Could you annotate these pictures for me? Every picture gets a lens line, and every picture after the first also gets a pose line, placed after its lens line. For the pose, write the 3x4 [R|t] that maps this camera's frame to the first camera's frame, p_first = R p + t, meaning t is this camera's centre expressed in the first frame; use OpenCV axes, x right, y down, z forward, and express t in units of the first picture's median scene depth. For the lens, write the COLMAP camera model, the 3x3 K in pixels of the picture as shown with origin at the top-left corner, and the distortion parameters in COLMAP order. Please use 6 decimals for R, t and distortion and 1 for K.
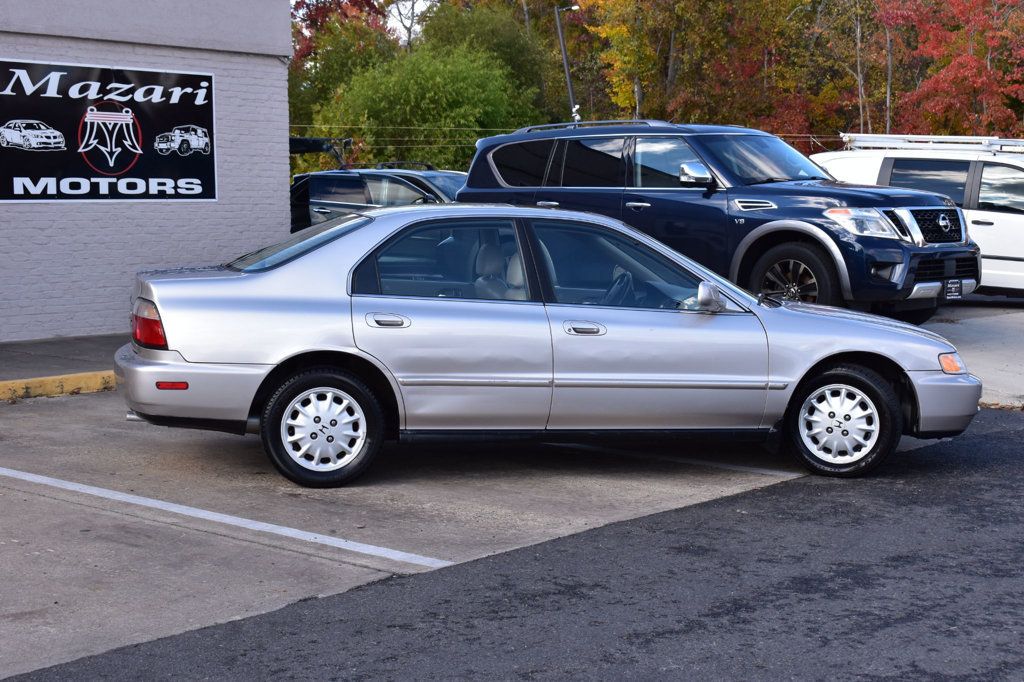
lens RADIAL K [[1636.9, 0, 512.0], [0, 1636.9, 341.0], [0, 0, 1]] dist [0.014044, 0.009356]
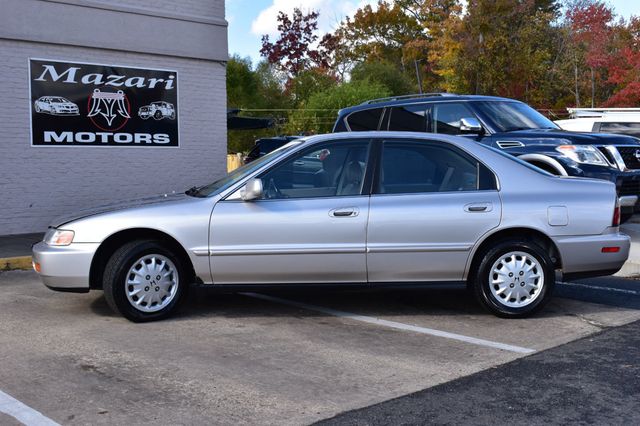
lens RADIAL K [[782.4, 0, 320.0], [0, 782.4, 213.0], [0, 0, 1]] dist [-0.031322, -0.020976]
pose [[0.994064, 0.002763, -0.108762, 0.049225], [-0.005410, 0.999696, -0.024049, -0.001671], [0.108662, 0.024494, 0.993777, 0.249272]]
